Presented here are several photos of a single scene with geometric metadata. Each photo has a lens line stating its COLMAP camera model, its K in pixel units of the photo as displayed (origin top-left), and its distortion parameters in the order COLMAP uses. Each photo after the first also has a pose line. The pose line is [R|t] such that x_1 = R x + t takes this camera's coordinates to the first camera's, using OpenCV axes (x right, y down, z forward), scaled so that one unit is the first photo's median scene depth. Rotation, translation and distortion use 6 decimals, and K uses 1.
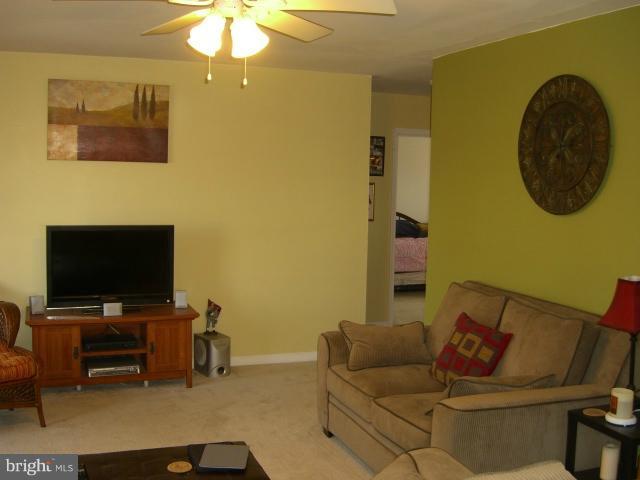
lens RADIAL K [[726.9, 0, 316.8], [0, 726.9, 239.2], [0, 0, 1]] dist [-0.113897, -0.037387]
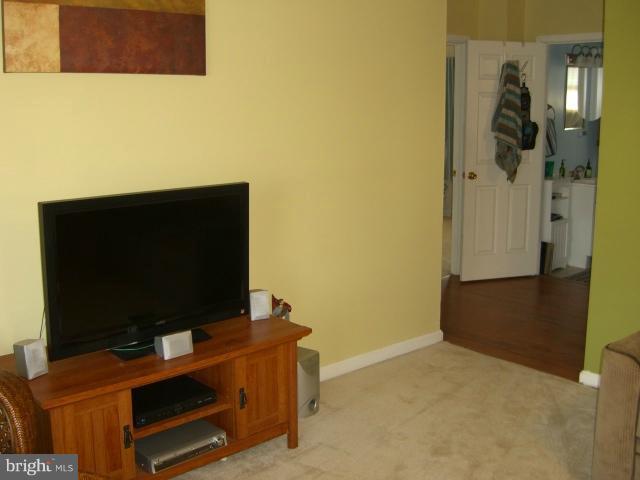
lens RADIAL K [[726.9, 0, 316.8], [0, 726.9, 239.2], [0, 0, 1]] dist [-0.113897, -0.037387]
pose [[0.934652, -0.091408, 0.343613, -0.356768], [0.054280, 0.991744, 0.116177, -0.039688], [-0.351396, -0.089934, 0.931897, 0.444380]]
